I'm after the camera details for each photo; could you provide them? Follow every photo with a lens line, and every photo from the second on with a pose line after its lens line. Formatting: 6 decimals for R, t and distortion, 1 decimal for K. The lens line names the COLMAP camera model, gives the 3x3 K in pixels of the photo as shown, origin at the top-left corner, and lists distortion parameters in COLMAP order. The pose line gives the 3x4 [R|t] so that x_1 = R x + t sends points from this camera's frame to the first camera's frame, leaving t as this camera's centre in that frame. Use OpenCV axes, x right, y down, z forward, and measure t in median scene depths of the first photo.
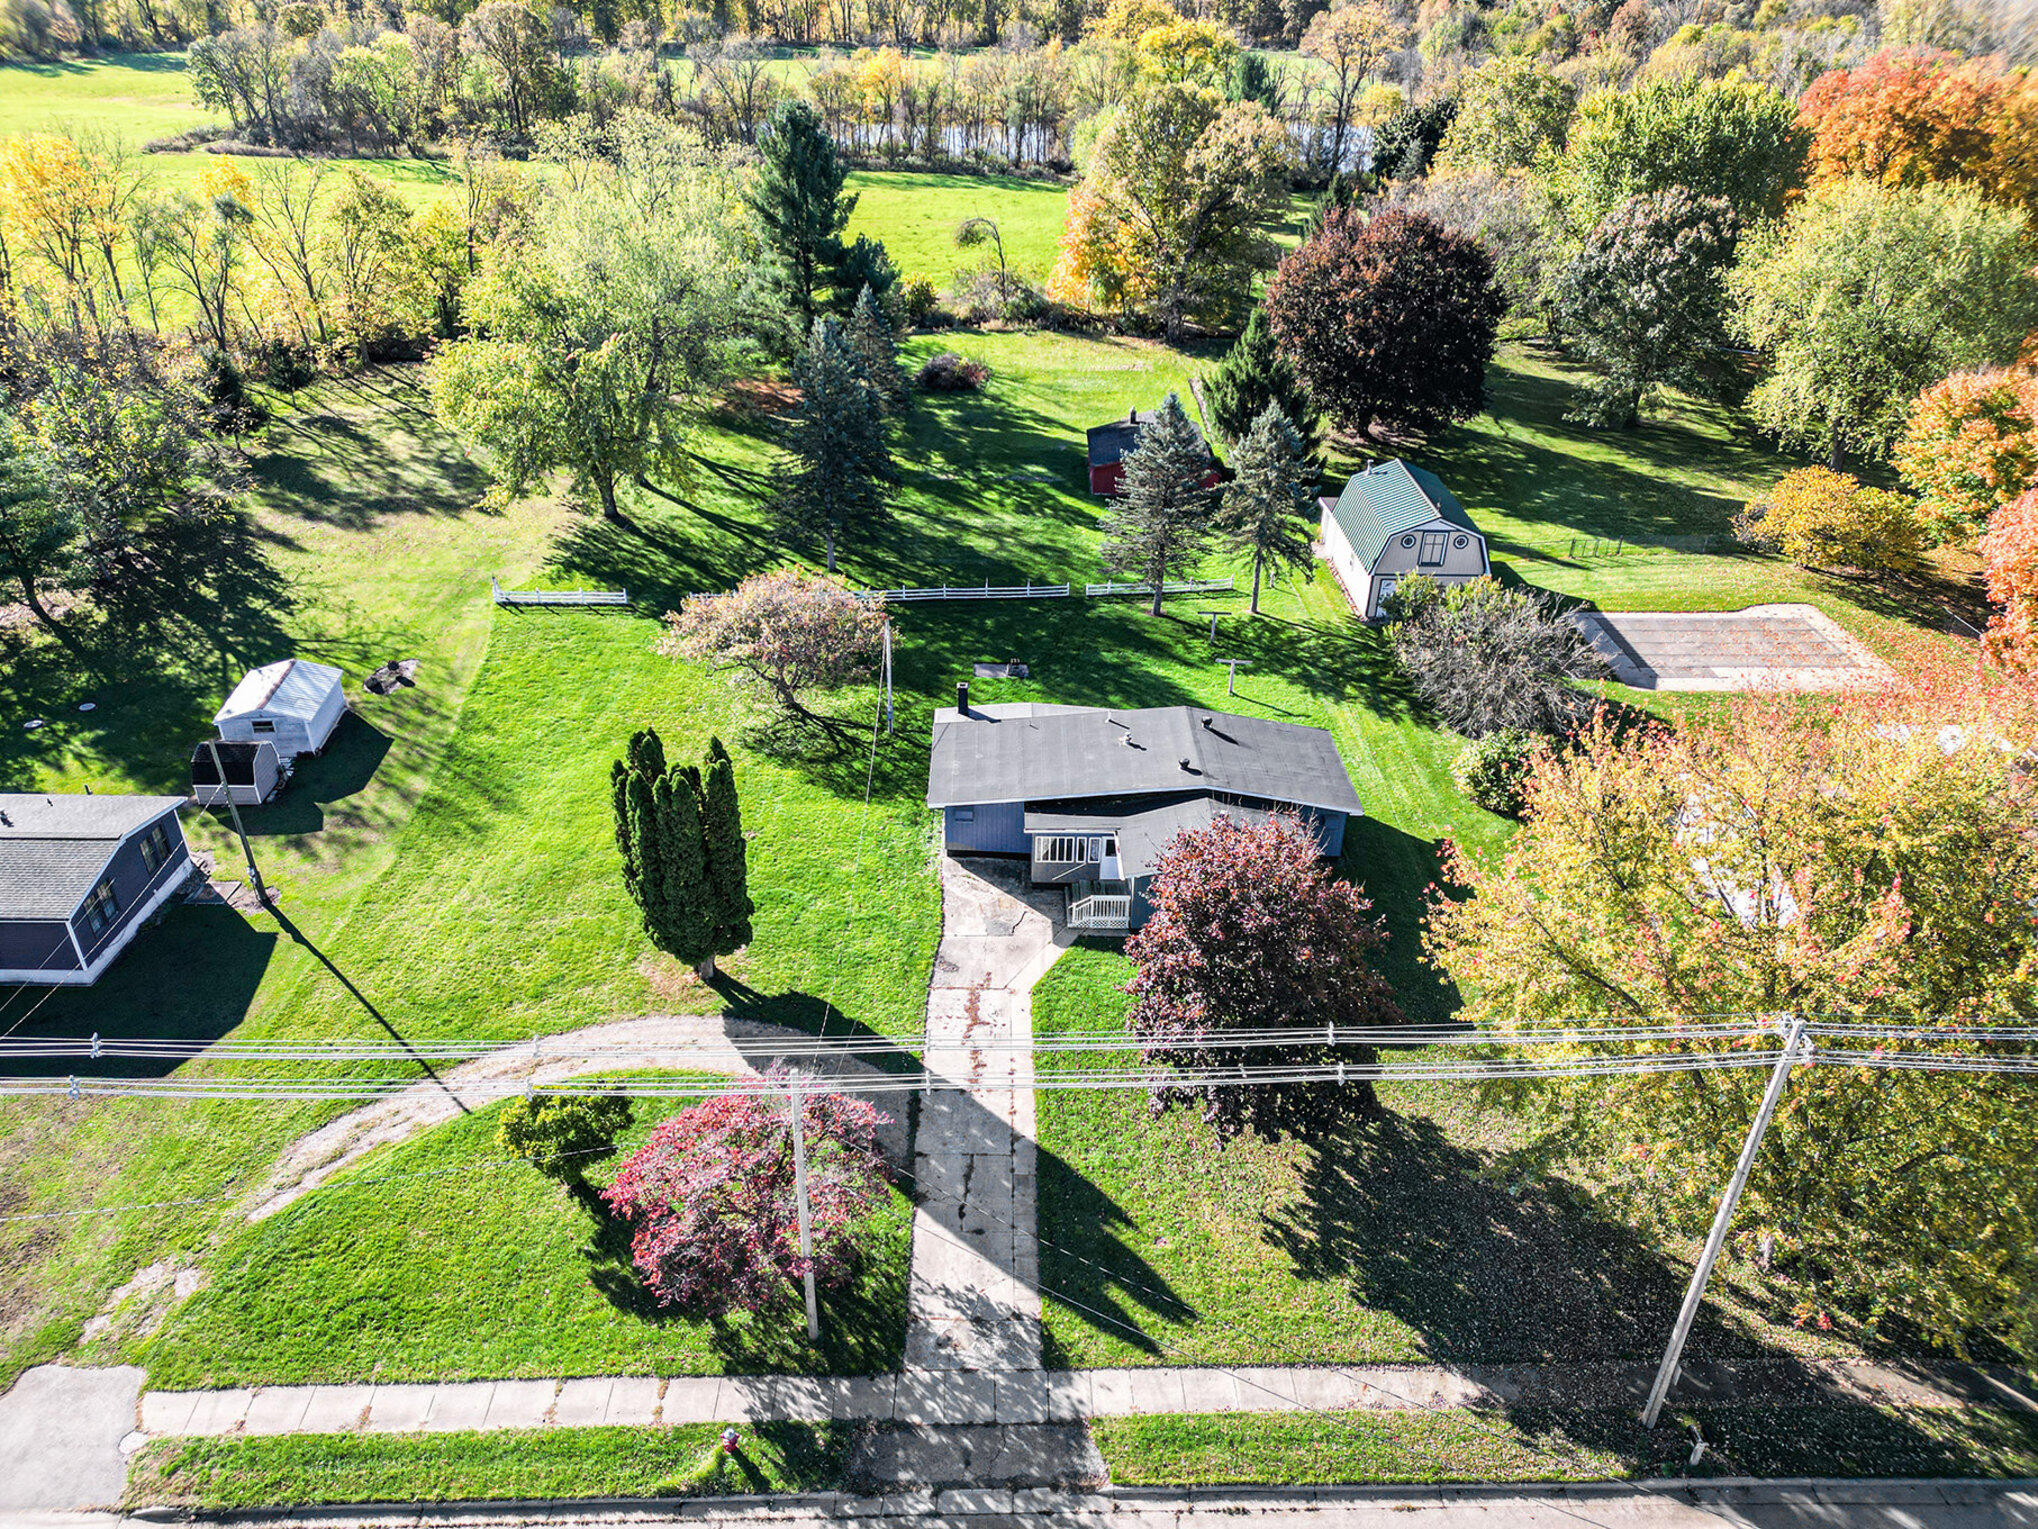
lens RADIAL K [[1425.3, 0, 1013.1], [0, 1425.3, 752.5], [0, 0, 1]] dist [0.083853, -0.093737]
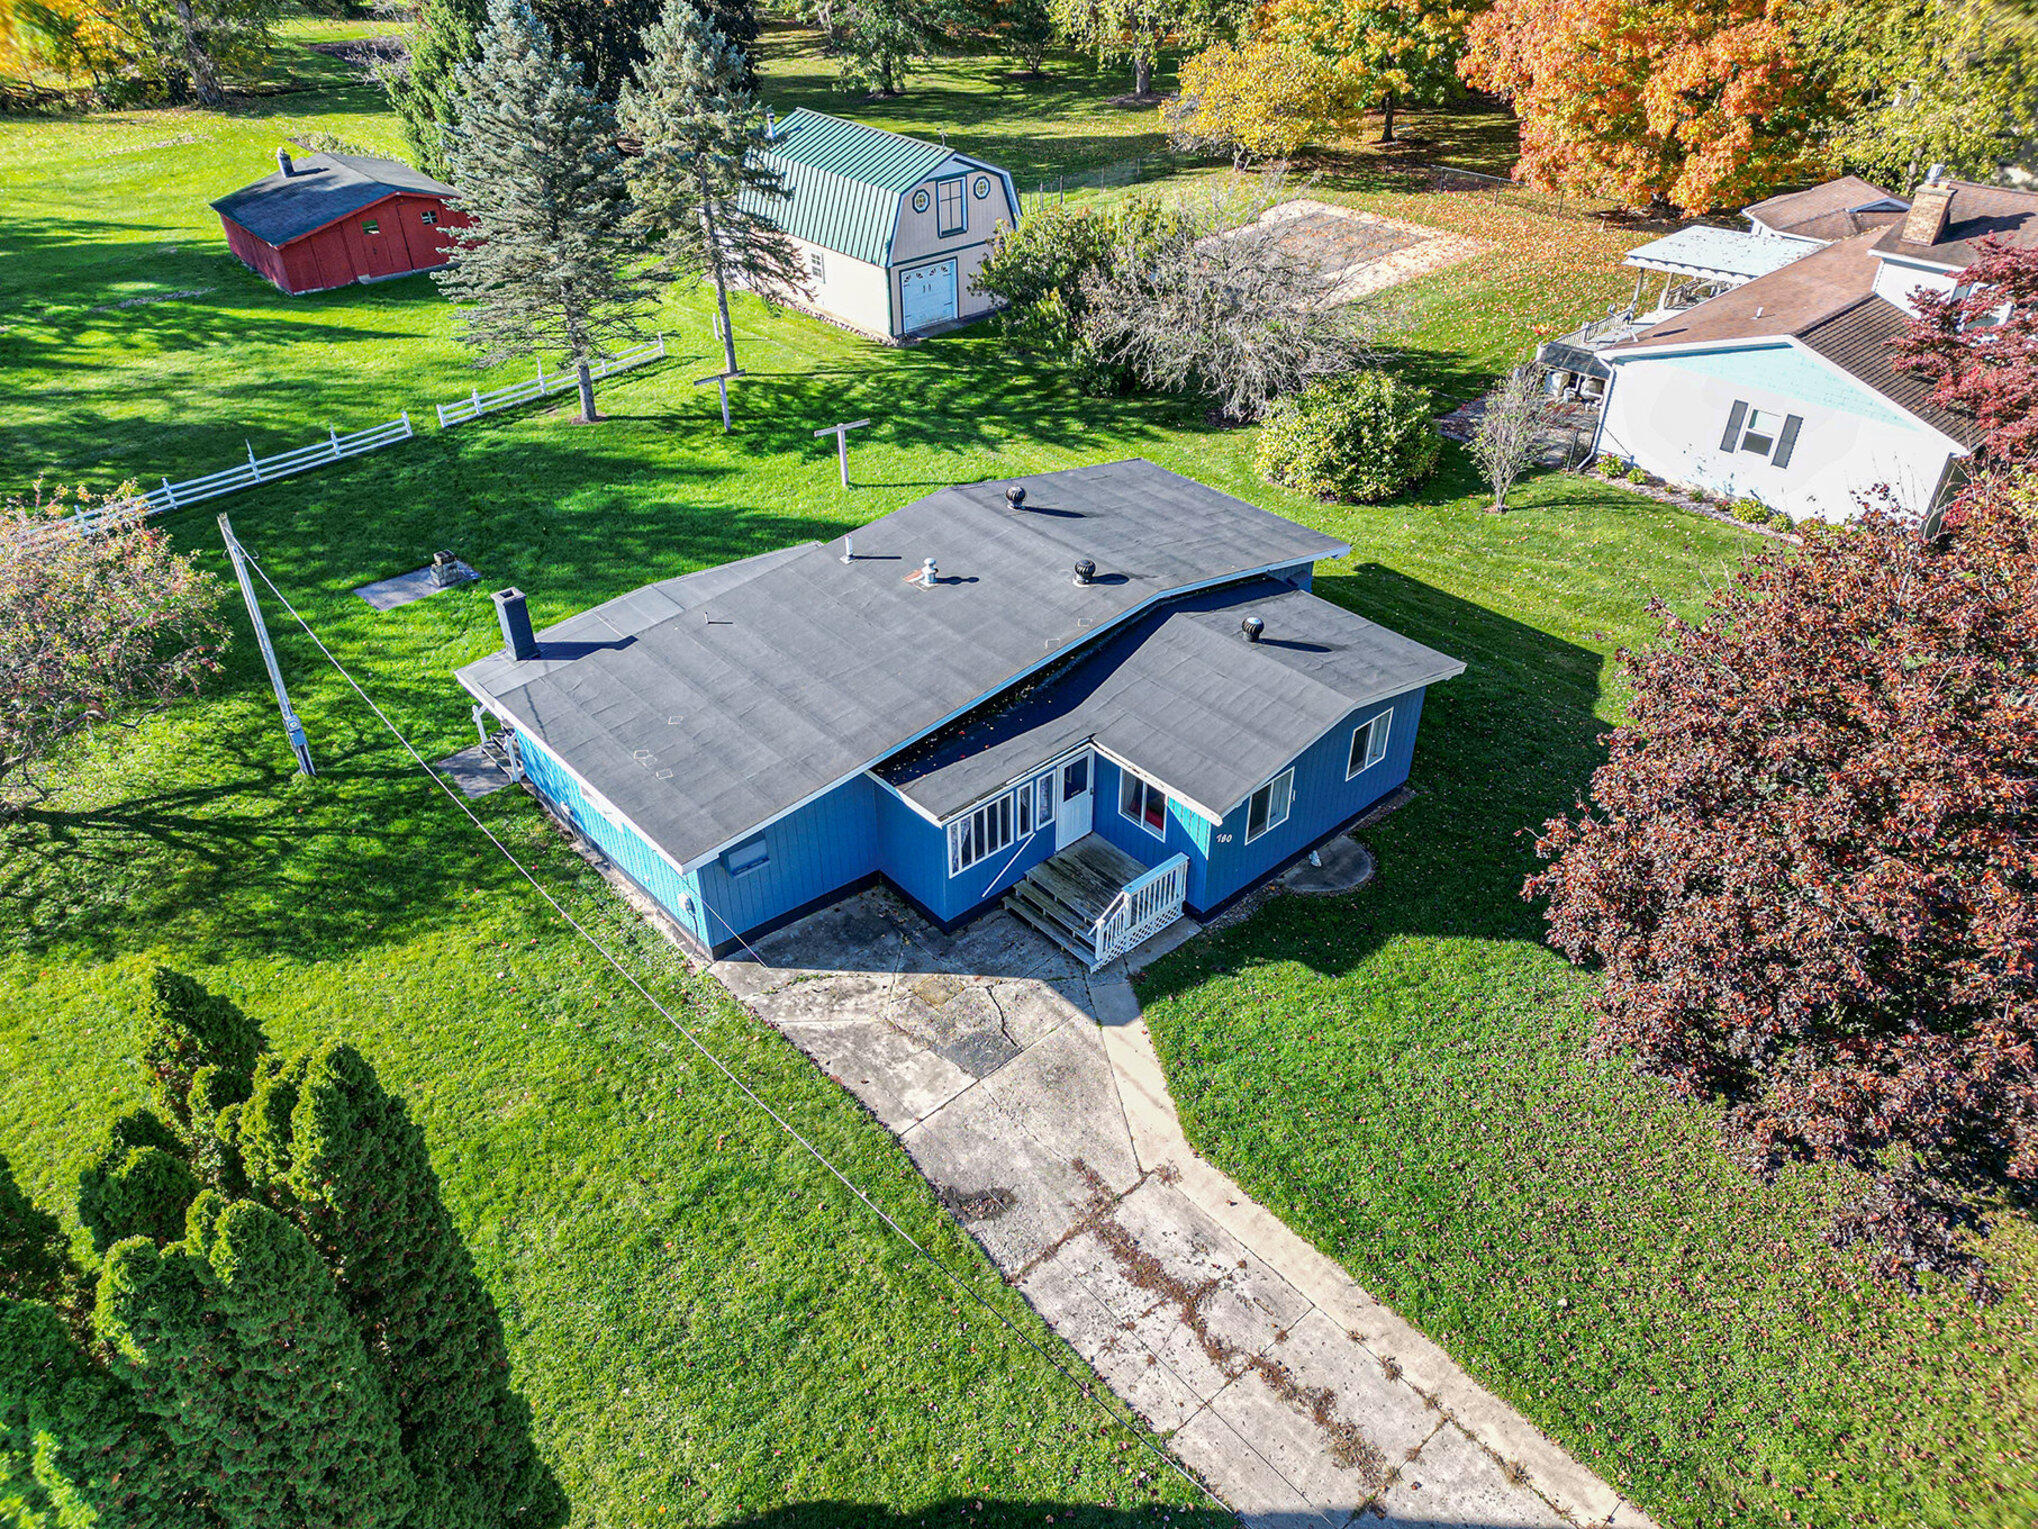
lens RADIAL K [[1425.3, 0, 1013.1], [0, 1425.3, 752.5], [0, 0, 1]] dist [0.083853, -0.093737]
pose [[0.747925, -0.389463, 0.537519, -0.158715], [0.340534, 0.920226, 0.192924, -0.032101], [-0.569777, 0.038751, 0.820886, 0.504960]]
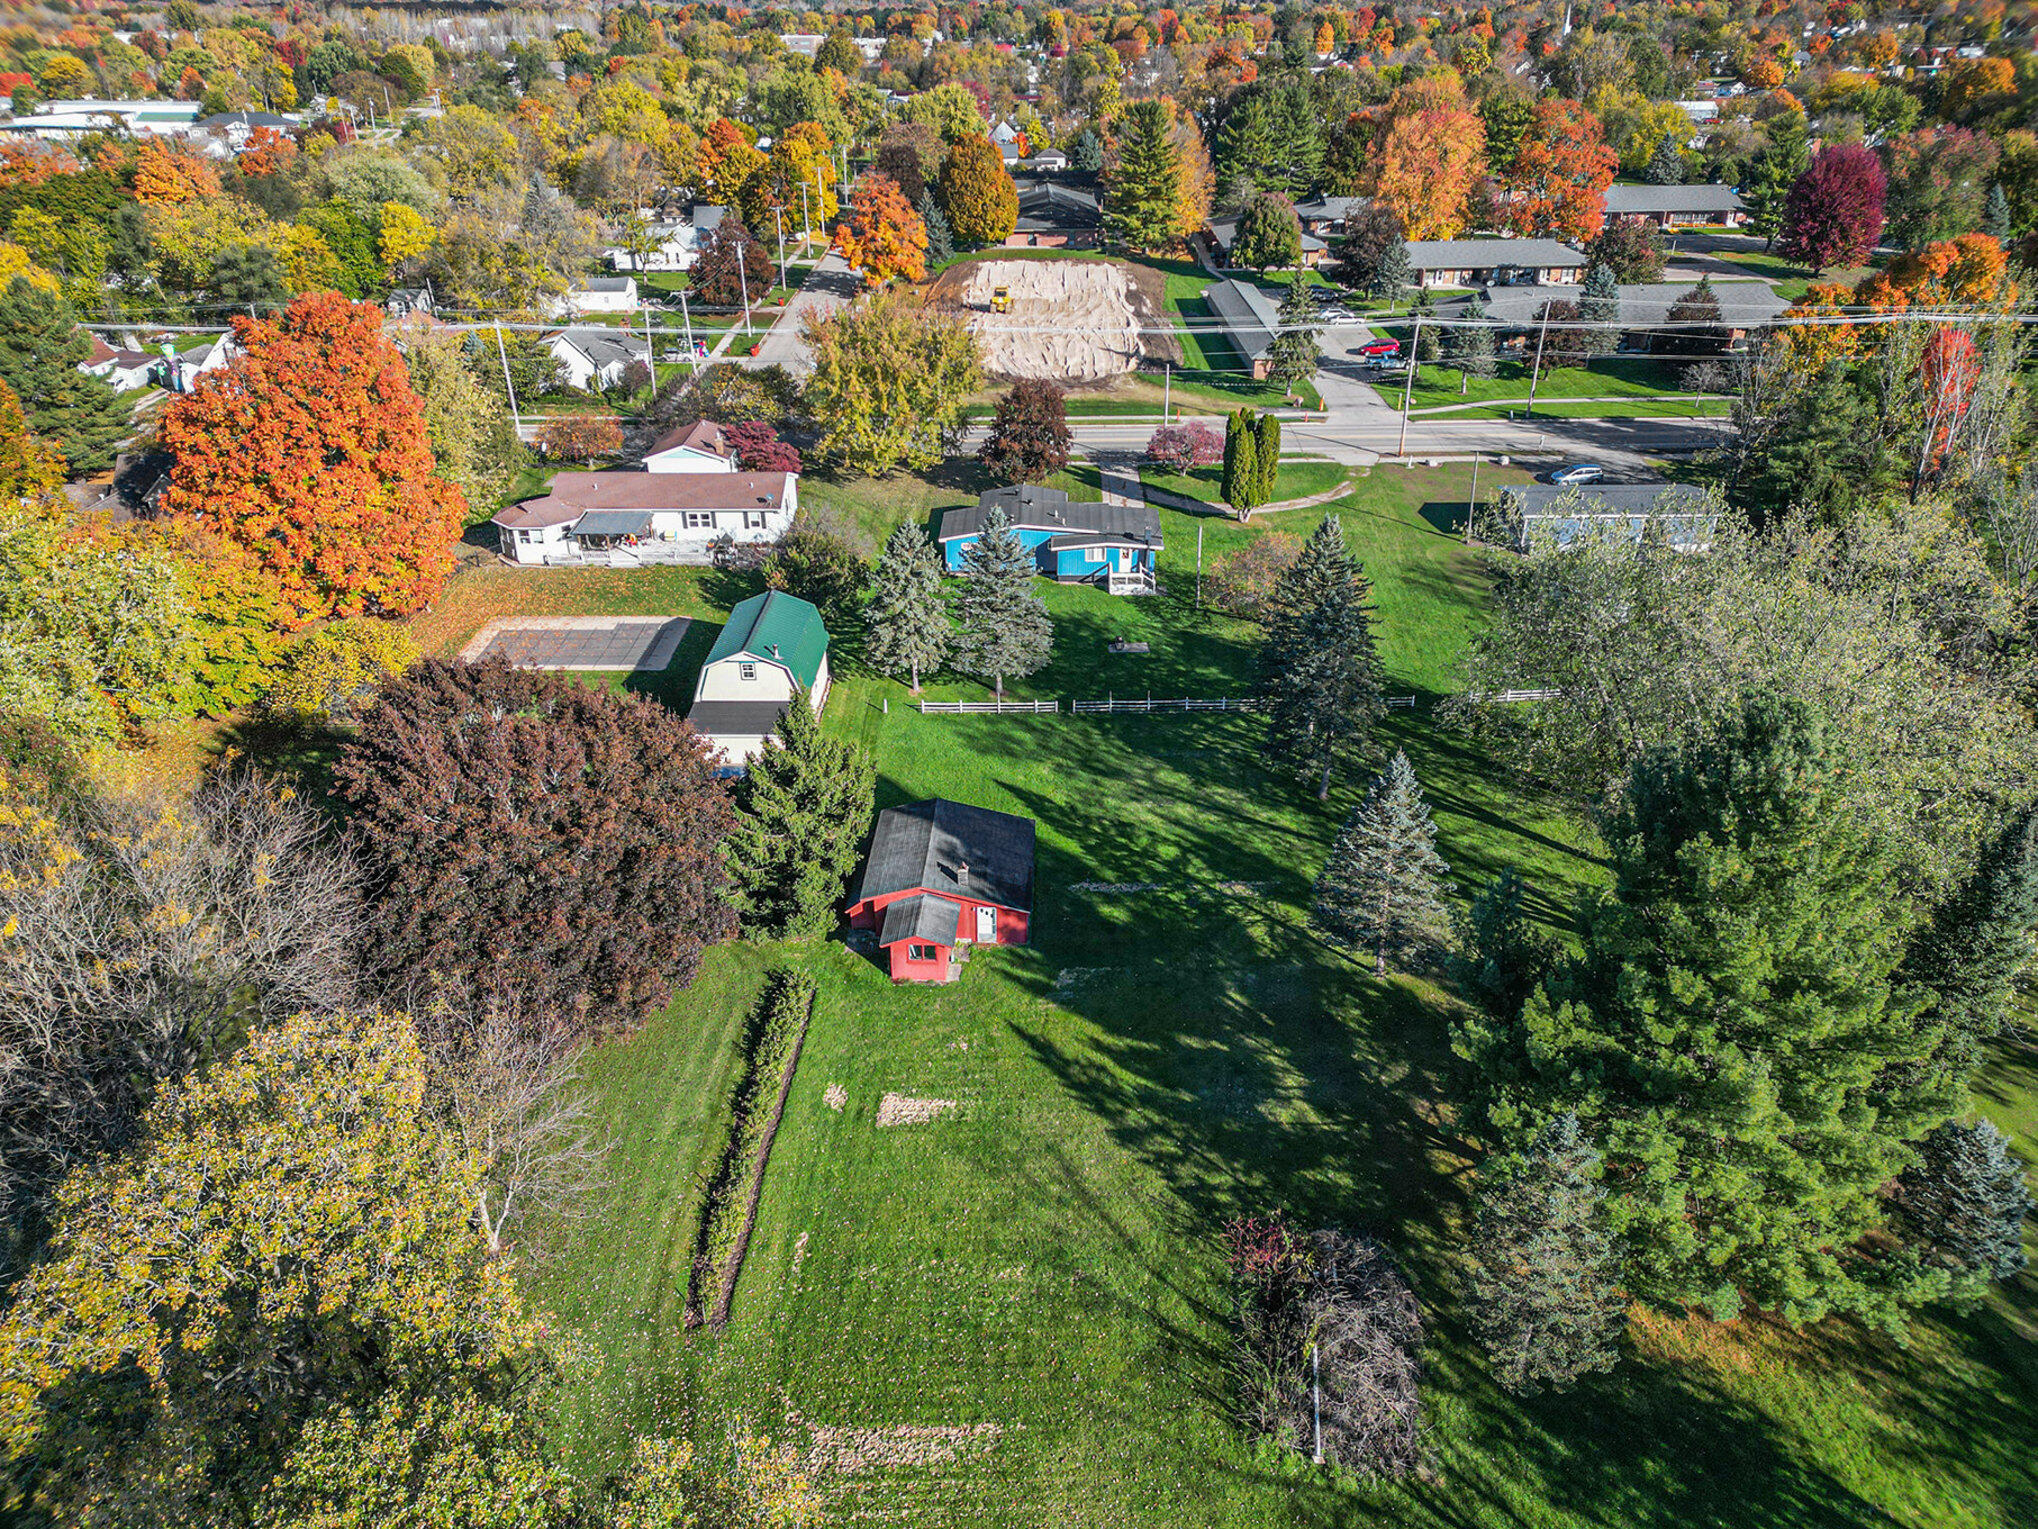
lens RADIAL K [[1425.3, 0, 1013.1], [0, 1425.3, 752.5], [0, 0, 1]] dist [0.083853, -0.093737]
pose [[-0.999657, -0.013820, 0.022254, 0.076403], [0.011078, 0.546776, 0.837205, -1.242394], [-0.023738, 0.837165, -0.546436, 1.976118]]
